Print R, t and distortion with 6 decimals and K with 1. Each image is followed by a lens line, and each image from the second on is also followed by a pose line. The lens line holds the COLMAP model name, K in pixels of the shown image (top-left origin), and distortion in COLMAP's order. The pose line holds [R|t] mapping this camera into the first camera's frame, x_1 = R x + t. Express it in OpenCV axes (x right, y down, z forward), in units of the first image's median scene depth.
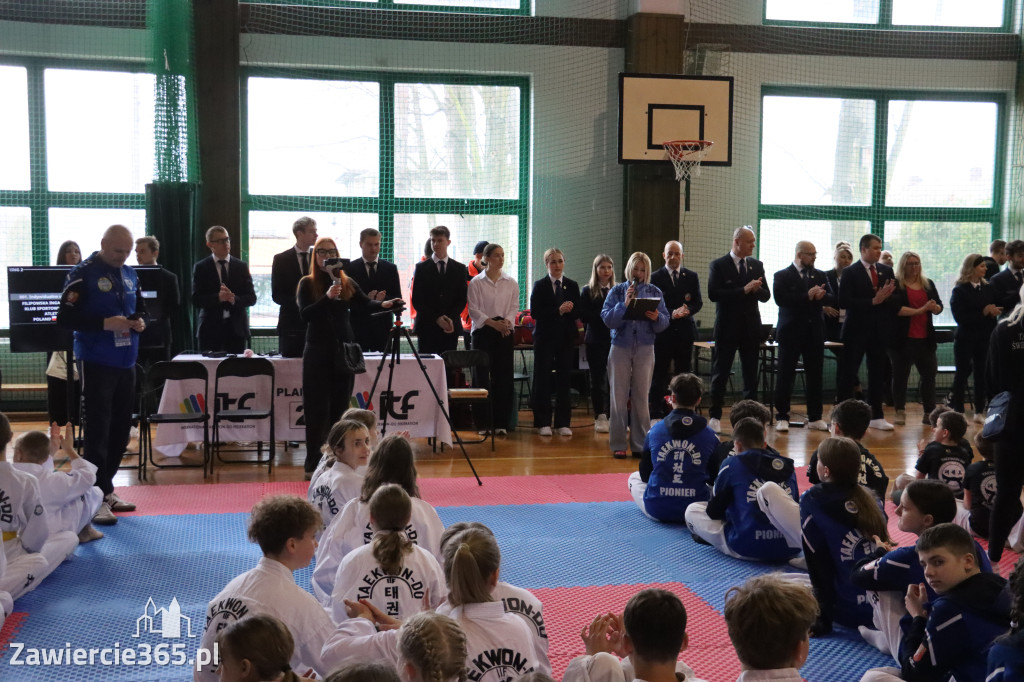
lens RADIAL K [[1261.5, 0, 512.0], [0, 1261.5, 341.0], [0, 0, 1]] dist [0.057031, 0.032800]
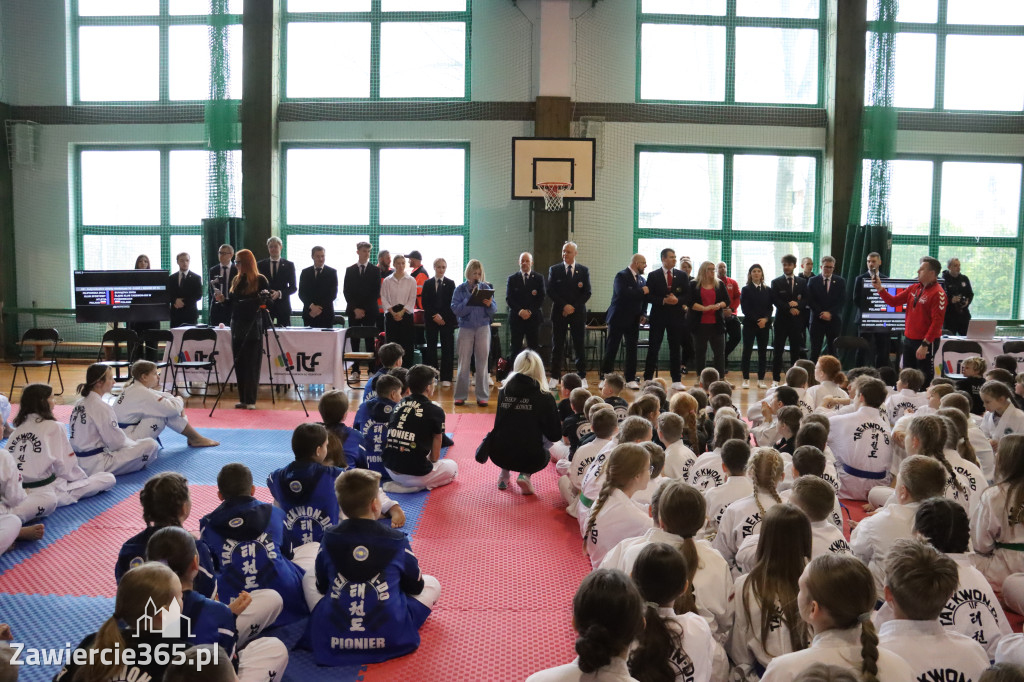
lens RADIAL K [[846.8, 0, 512.0], [0, 846.8, 341.0], [0, 0, 1]] dist [-0.182041, 0.159085]
pose [[0.977400, 0.022550, -0.210193, 0.274955], [-0.018131, 0.999573, 0.022925, -0.001126], [0.210620, -0.018596, 0.977391, 0.056276]]
